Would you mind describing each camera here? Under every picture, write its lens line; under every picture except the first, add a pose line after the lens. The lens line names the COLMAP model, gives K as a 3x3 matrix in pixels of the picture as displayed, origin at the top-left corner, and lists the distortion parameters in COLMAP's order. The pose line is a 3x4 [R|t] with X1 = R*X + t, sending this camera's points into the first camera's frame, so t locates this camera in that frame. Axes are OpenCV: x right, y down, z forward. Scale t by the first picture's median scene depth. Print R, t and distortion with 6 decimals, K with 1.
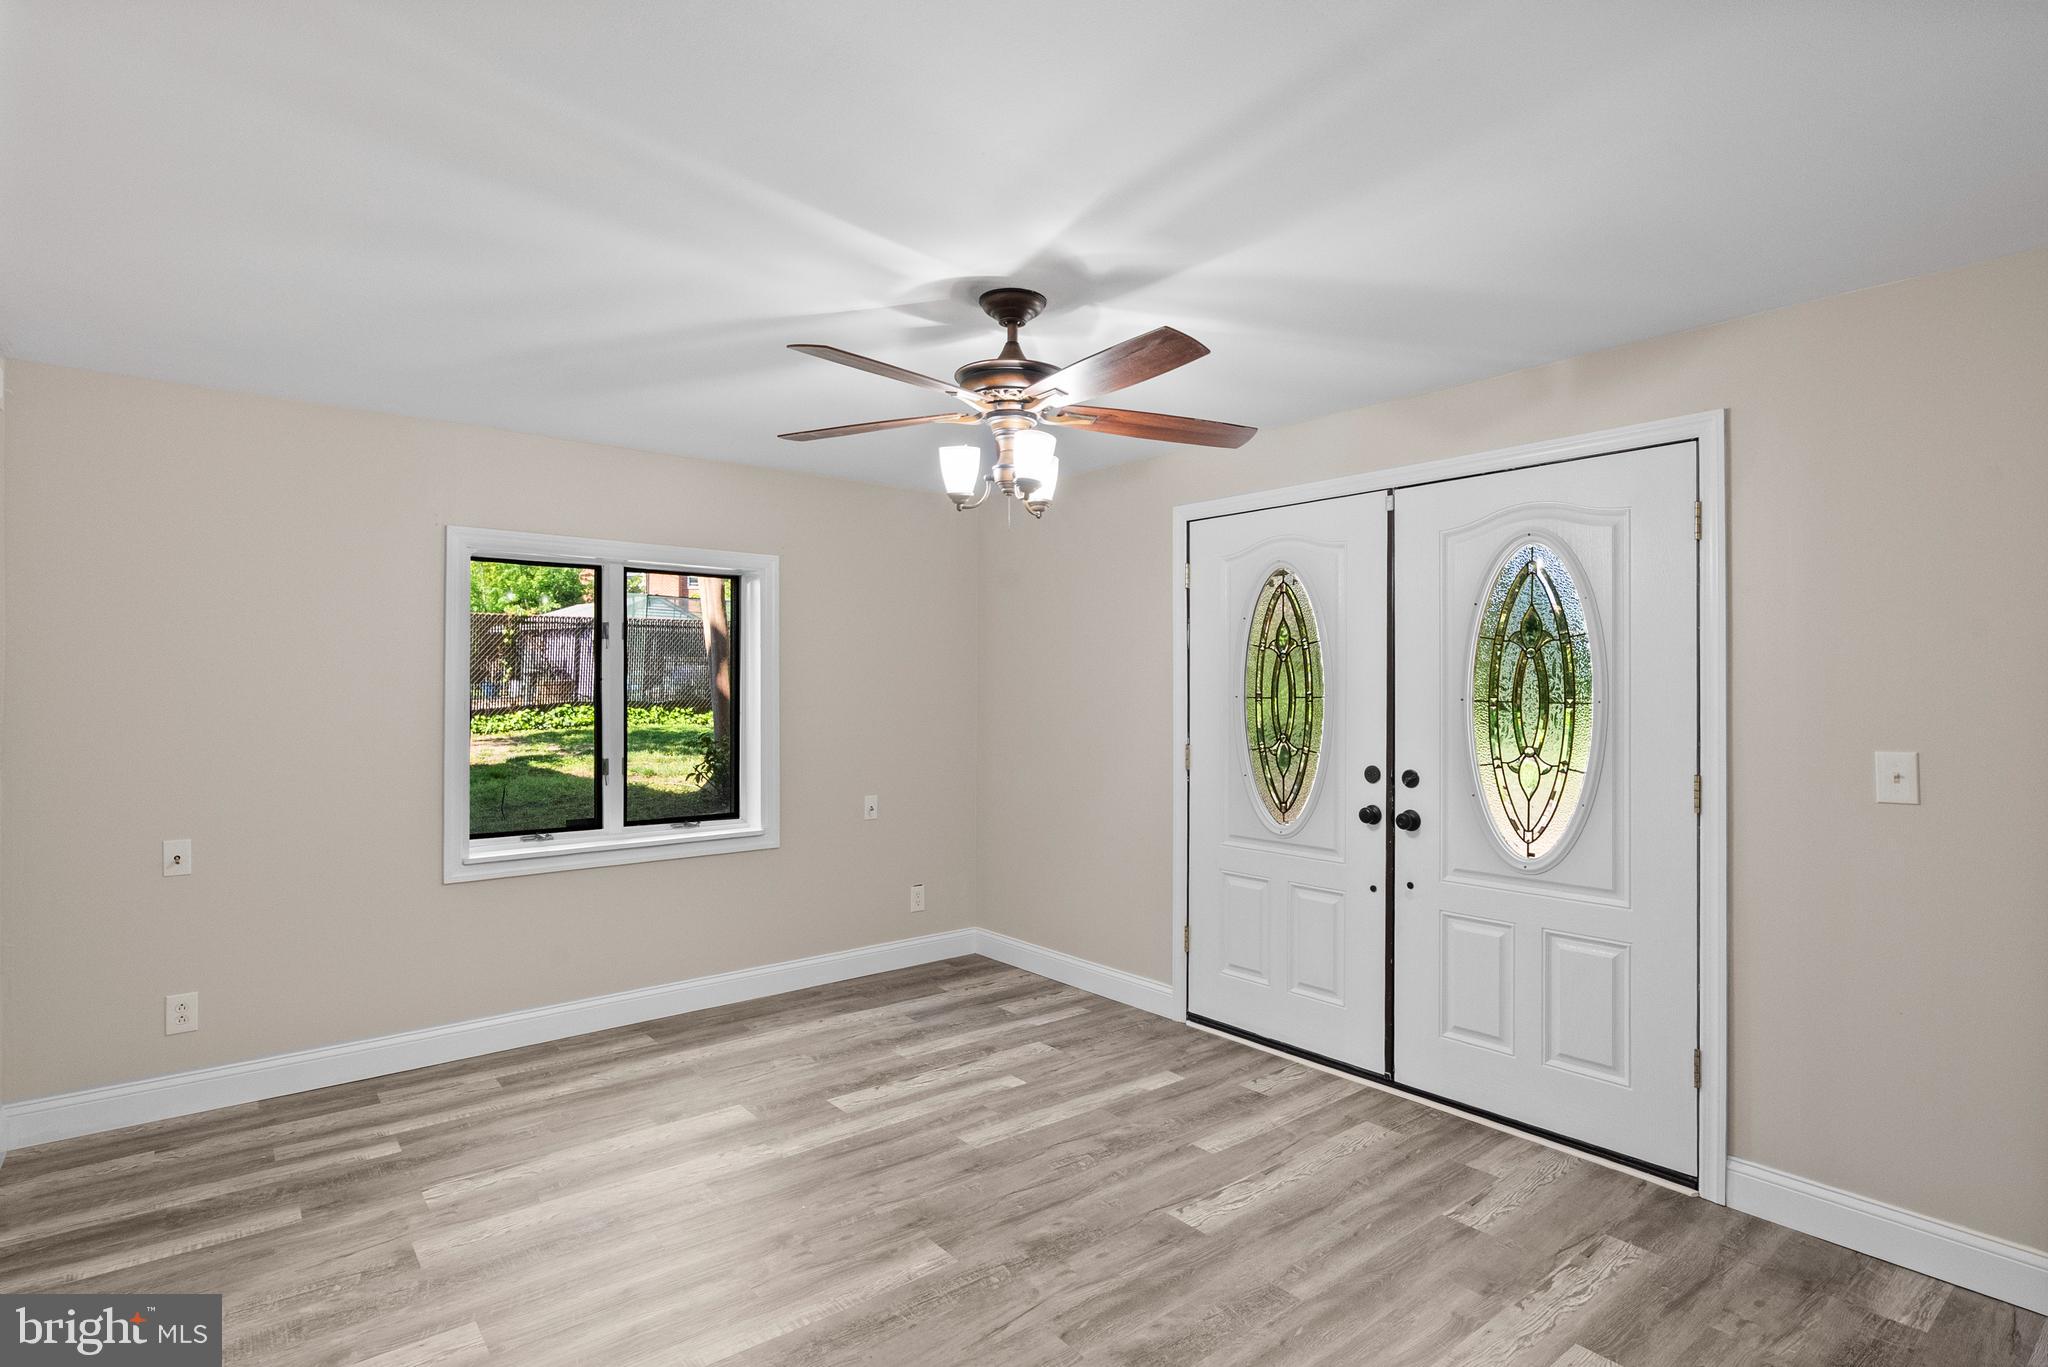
lens RADIAL K [[1010.3, 0, 1048.7], [0, 1010.3, 676.8], [0, 0, 1]] dist [-0.004626, 0.001134]
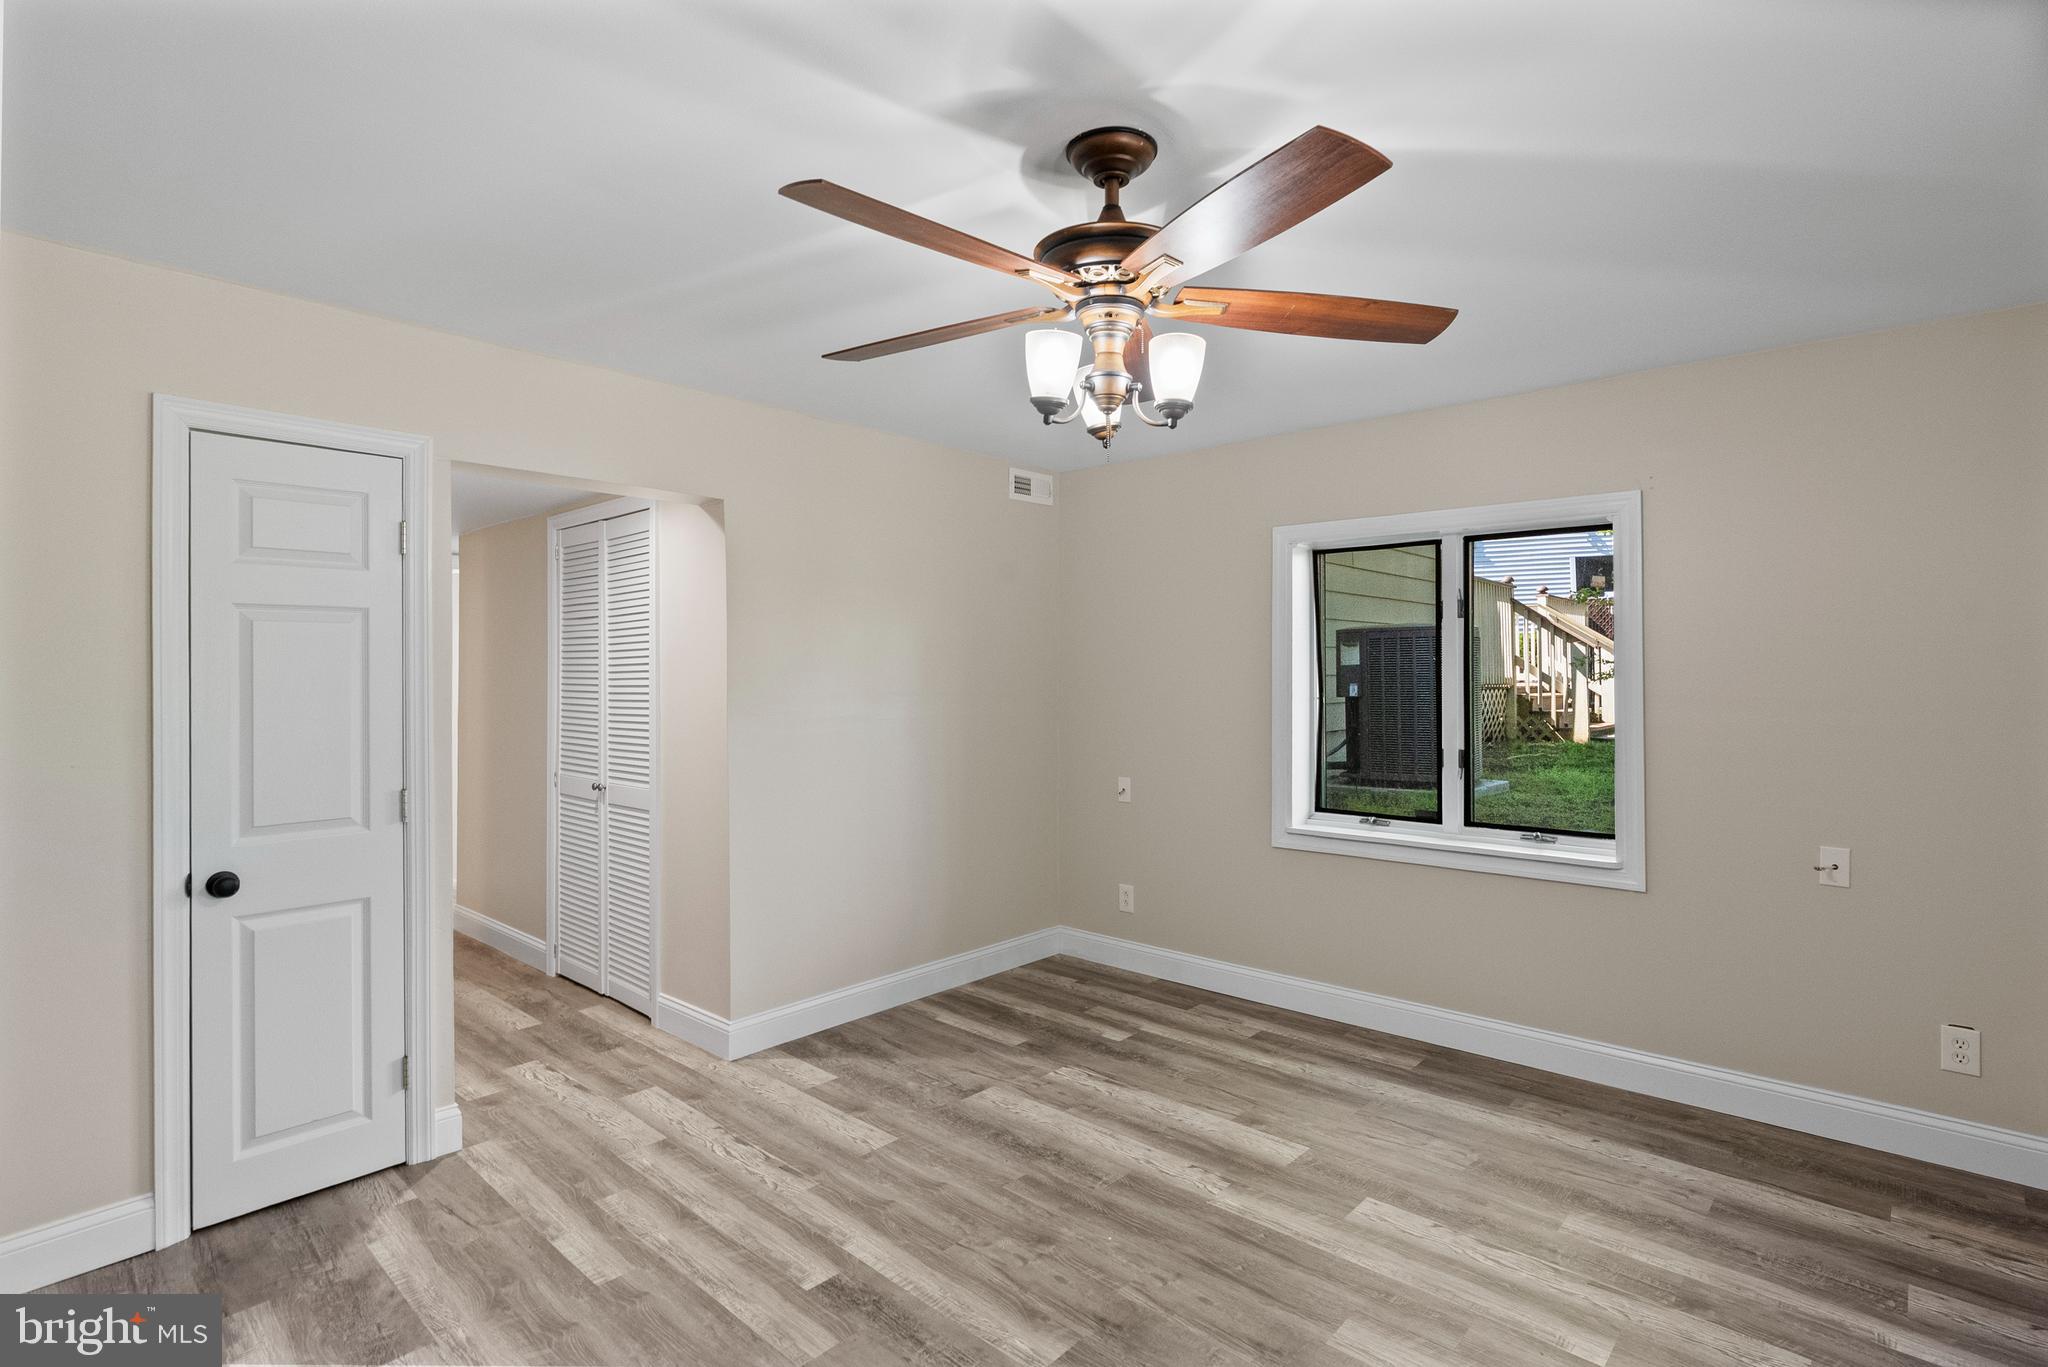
lens RADIAL K [[1010.3, 0, 1048.7], [0, 1010.3, 676.8], [0, 0, 1]] dist [-0.004626, 0.001134]
pose [[0.145605, 0.002653, -0.989339, 0.501119], [0.014185, 0.999888, 0.004769, 0.008468], [0.989241, -0.014728, 0.145551, 0.628267]]
